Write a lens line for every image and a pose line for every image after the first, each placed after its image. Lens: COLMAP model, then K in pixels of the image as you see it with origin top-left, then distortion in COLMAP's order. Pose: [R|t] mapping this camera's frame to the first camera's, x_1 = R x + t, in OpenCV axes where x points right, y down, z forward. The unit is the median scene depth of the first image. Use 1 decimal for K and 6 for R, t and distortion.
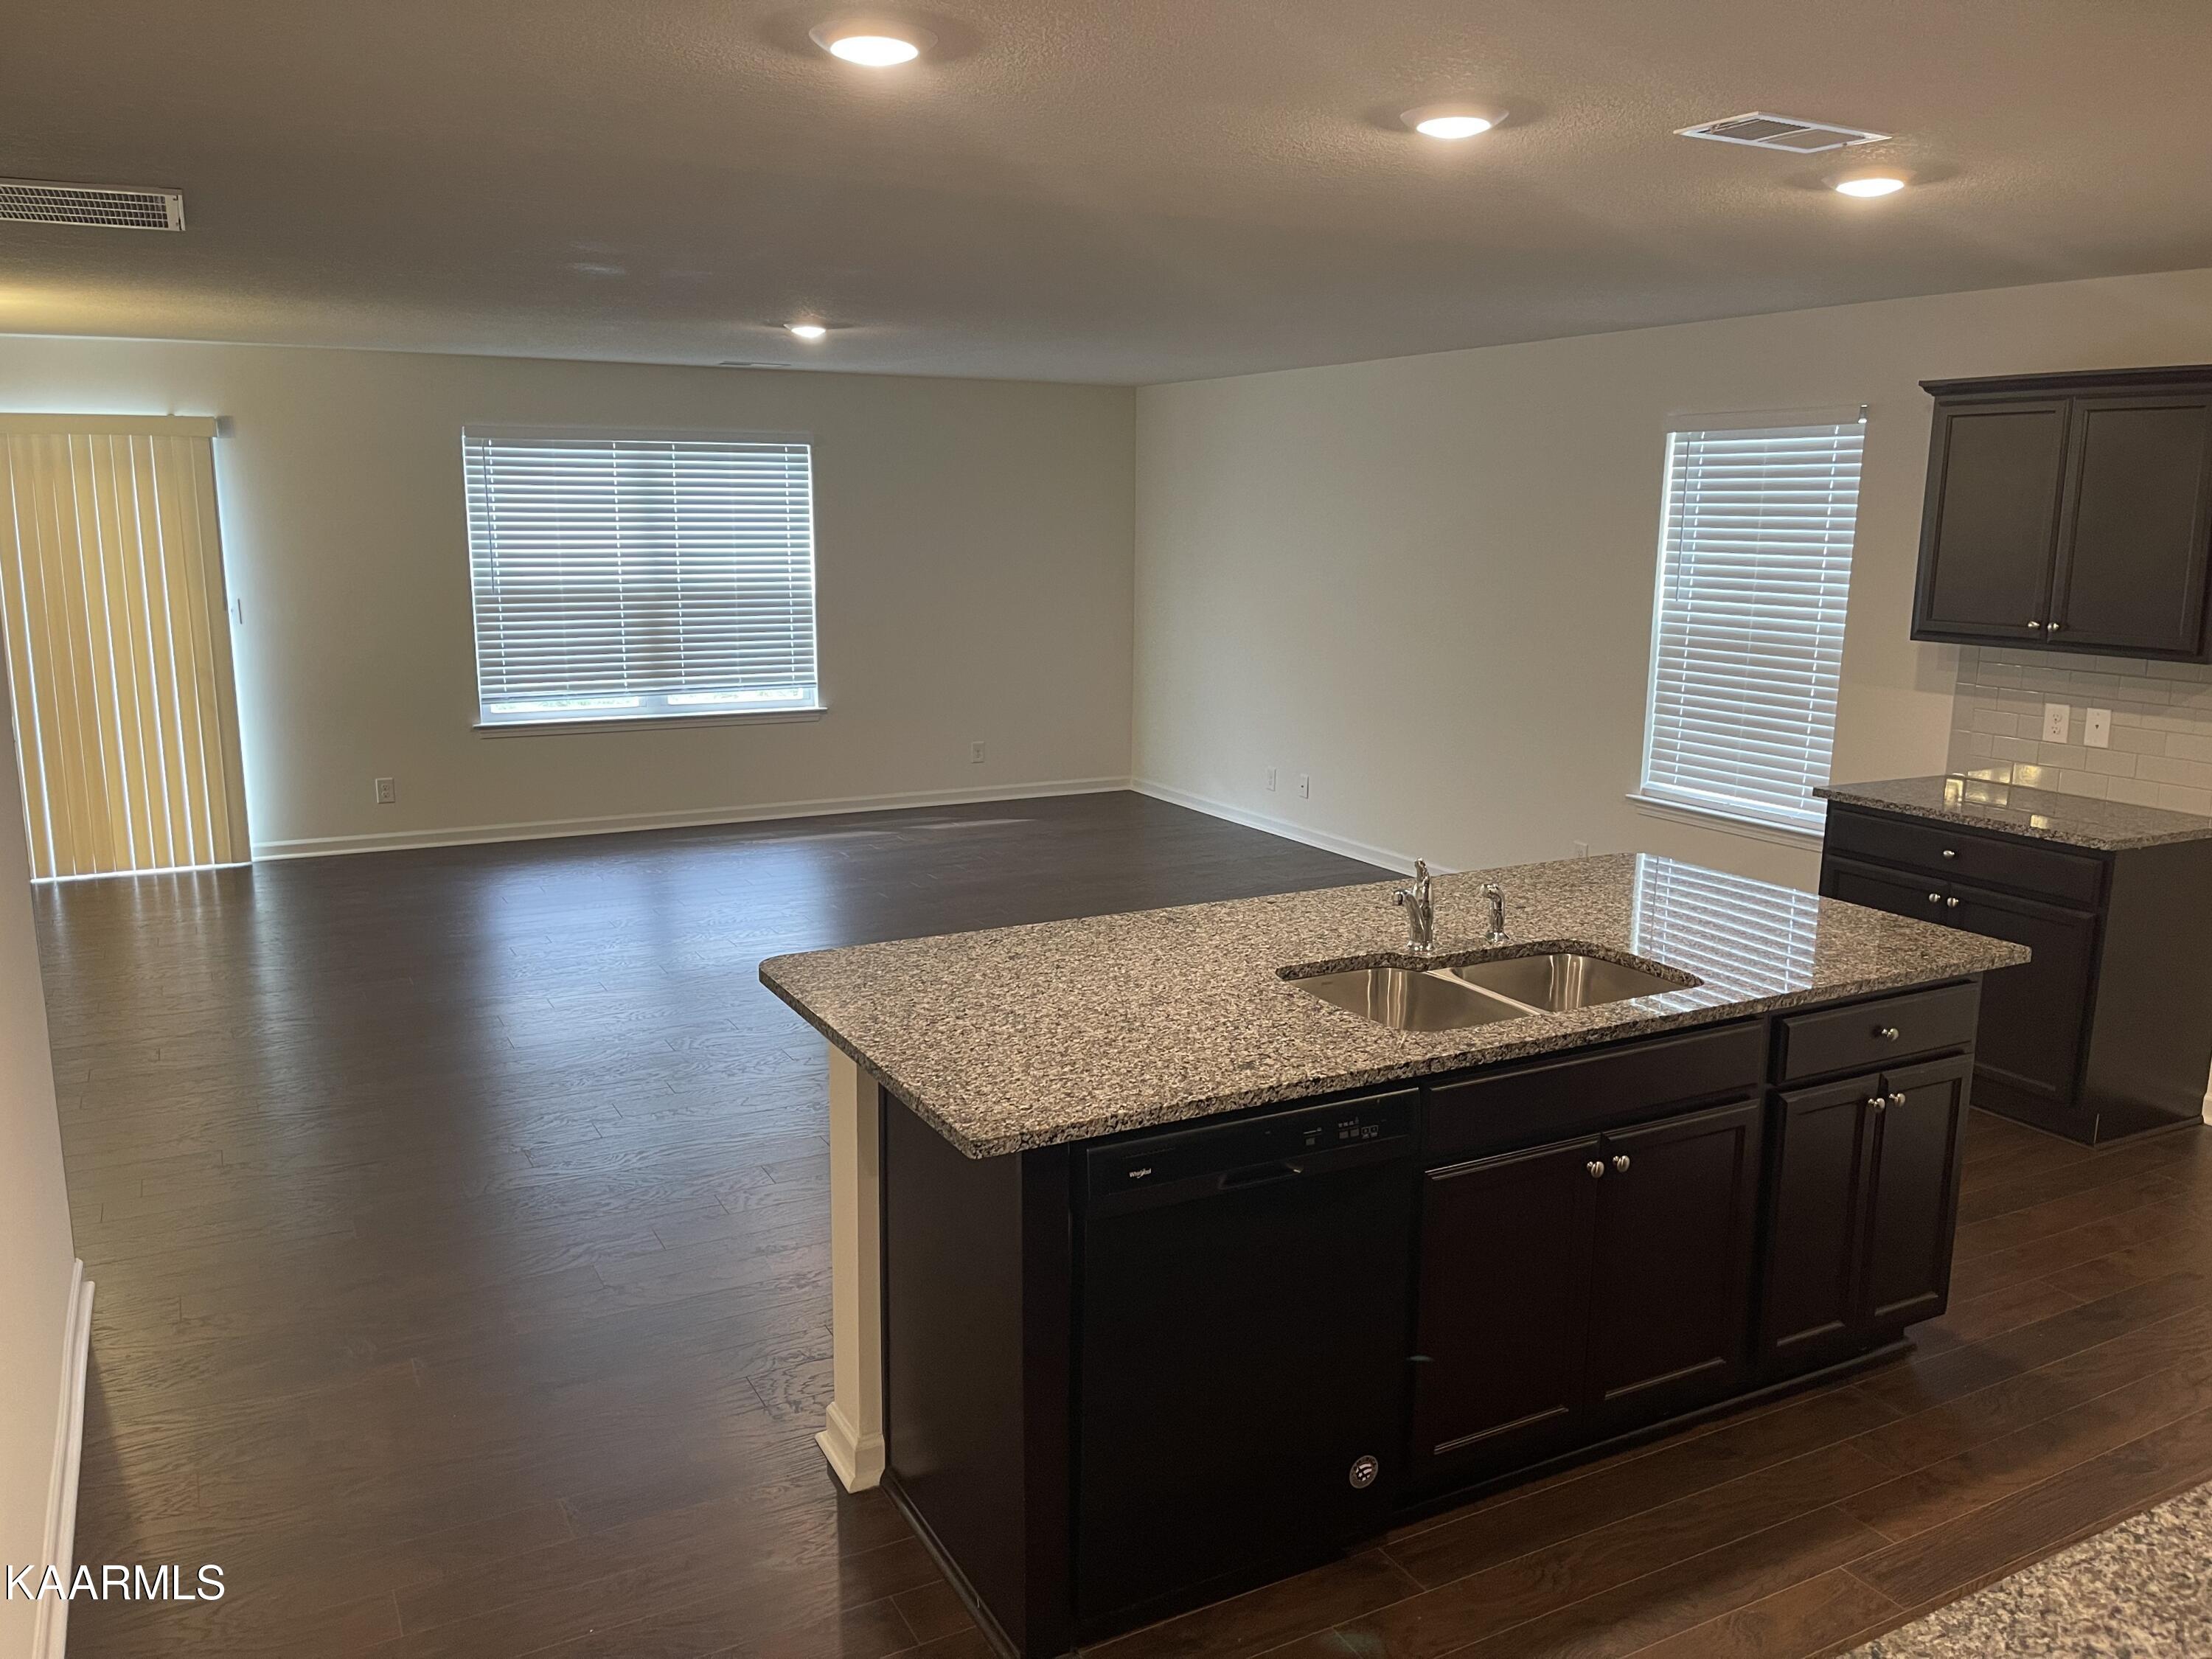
lens RADIAL K [[1684.0, 0, 1116.7], [0, 1684.0, 842.1], [0, 0, 1]] dist [0.054612, -0.081624]
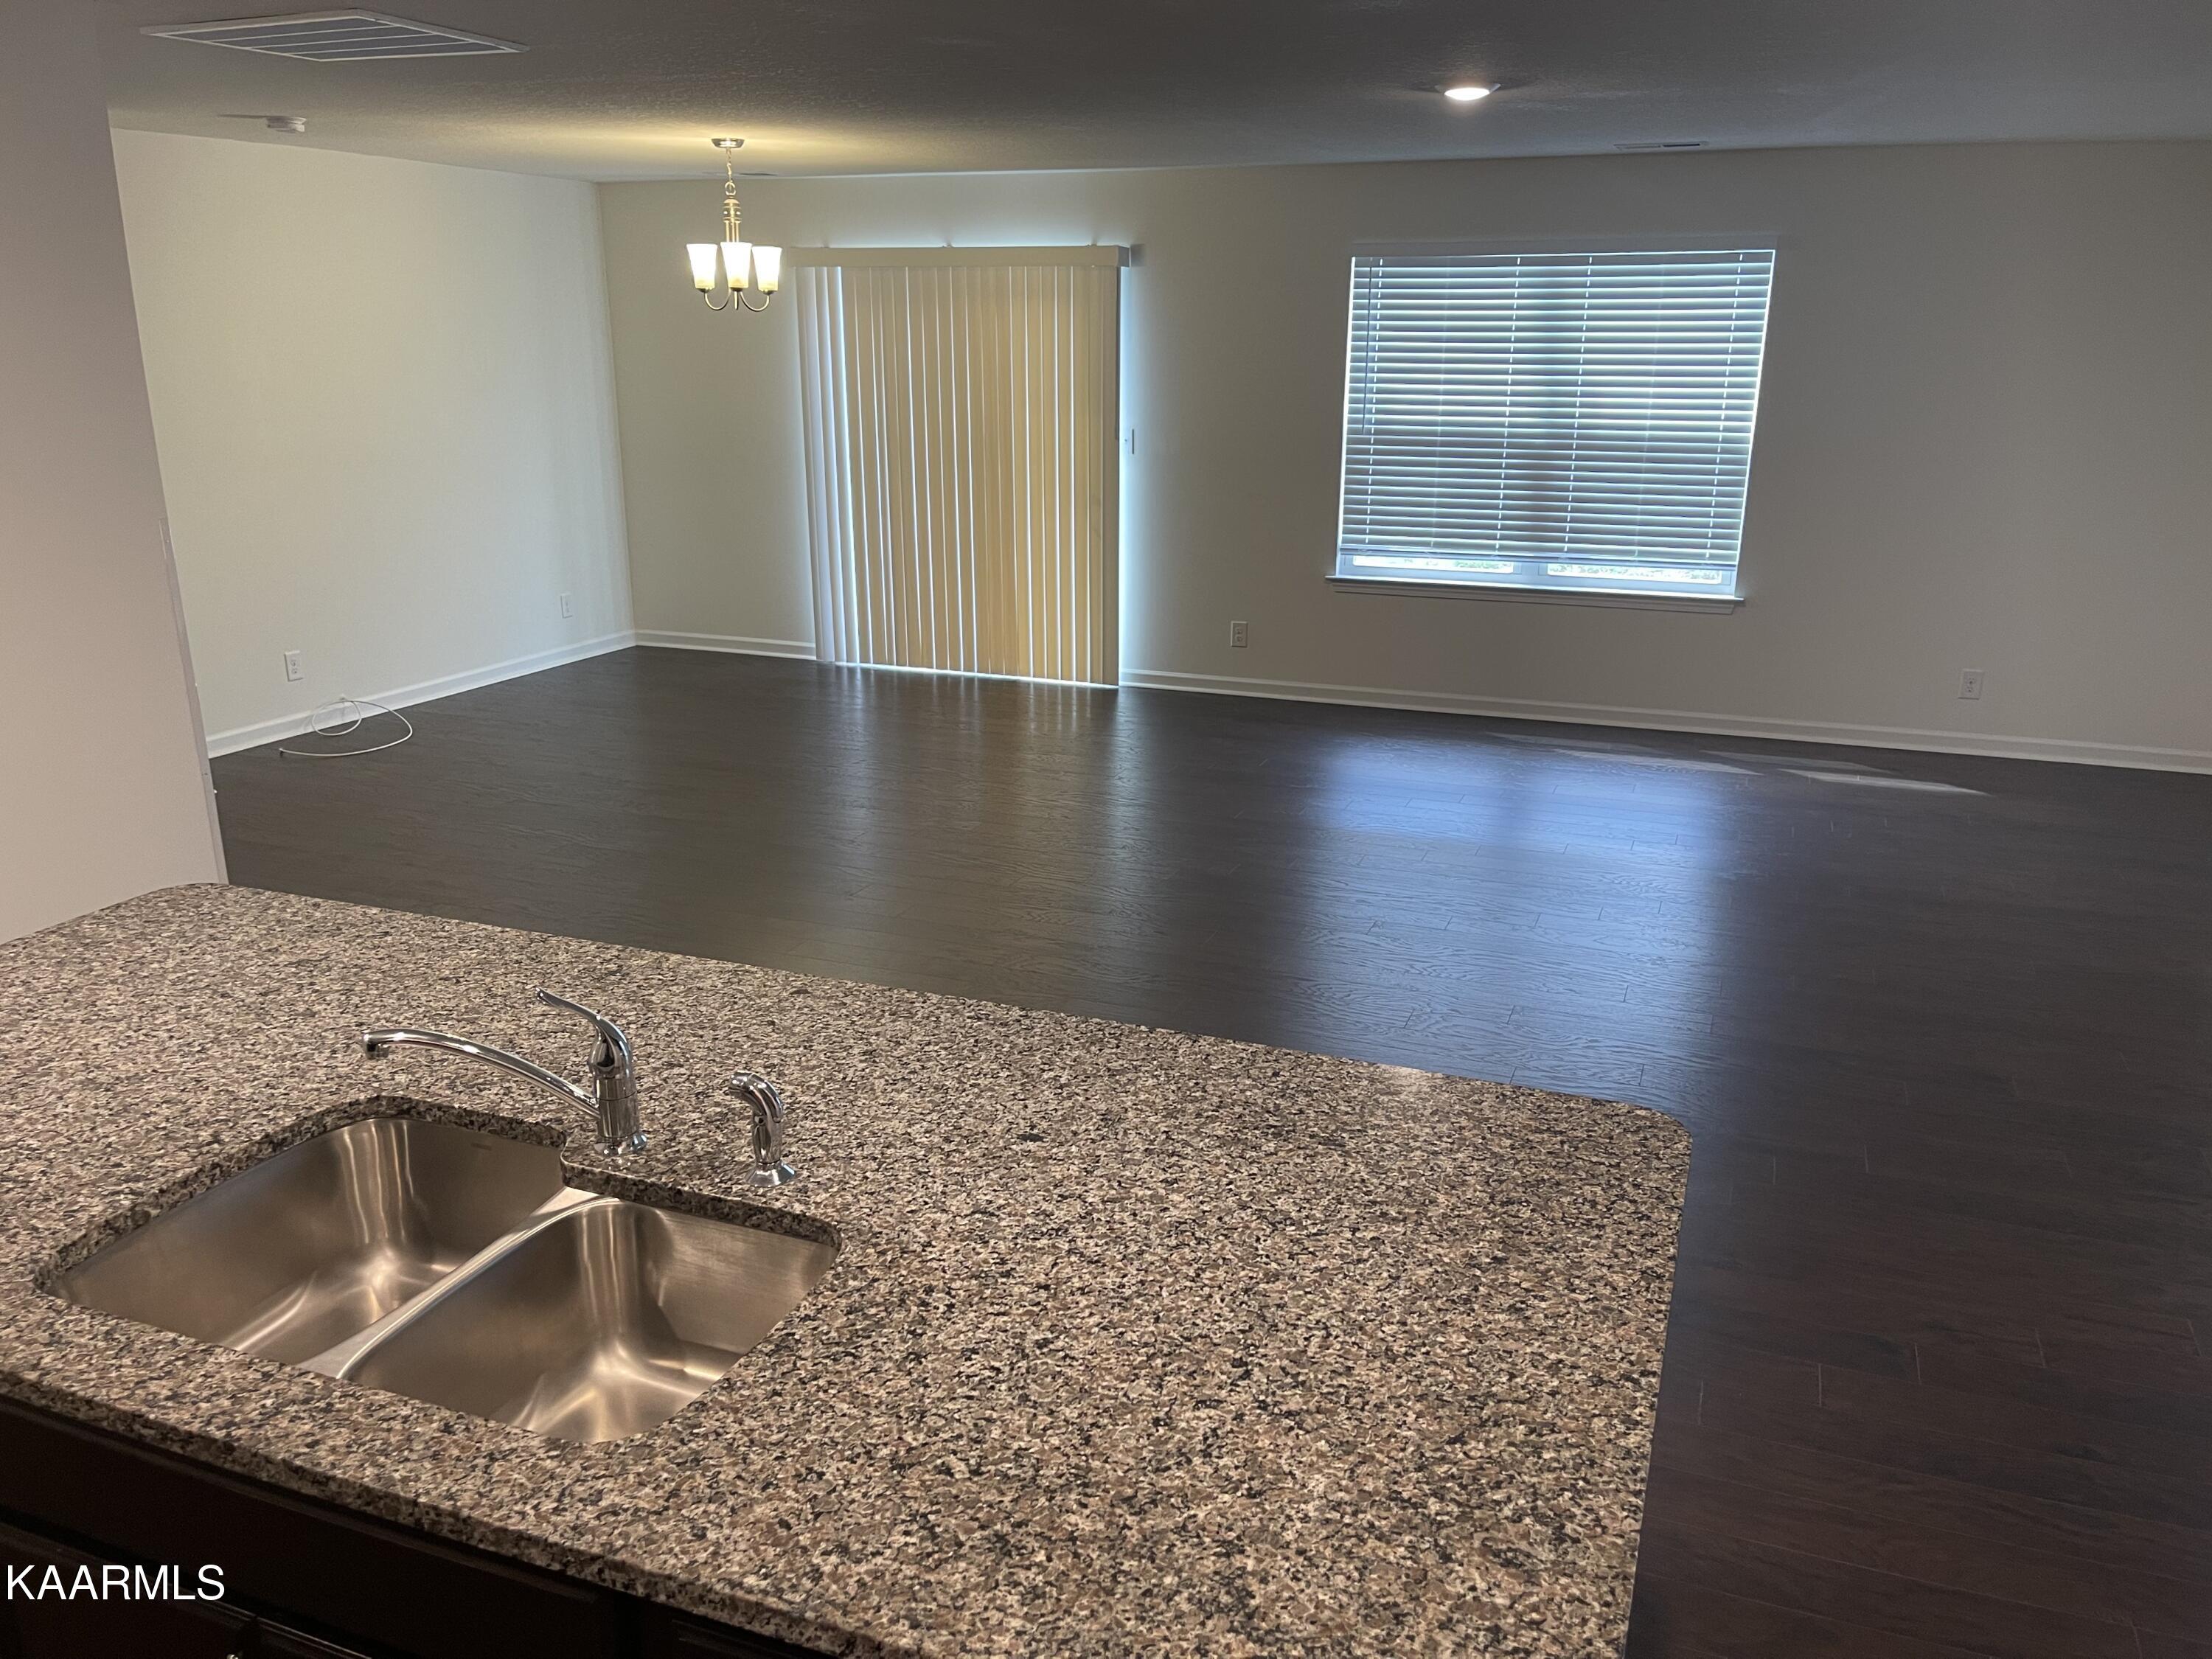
lens RADIAL K [[1684.0, 0, 1116.7], [0, 1684.0, 842.1], [0, 0, 1]] dist [0.054612, -0.081624]
pose [[0.652991, 0.215843, -0.725958, 0.253066], [-0.150814, 0.976391, 0.154646, -0.052375], [0.742198, 0.008502, 0.670127, 0.291808]]
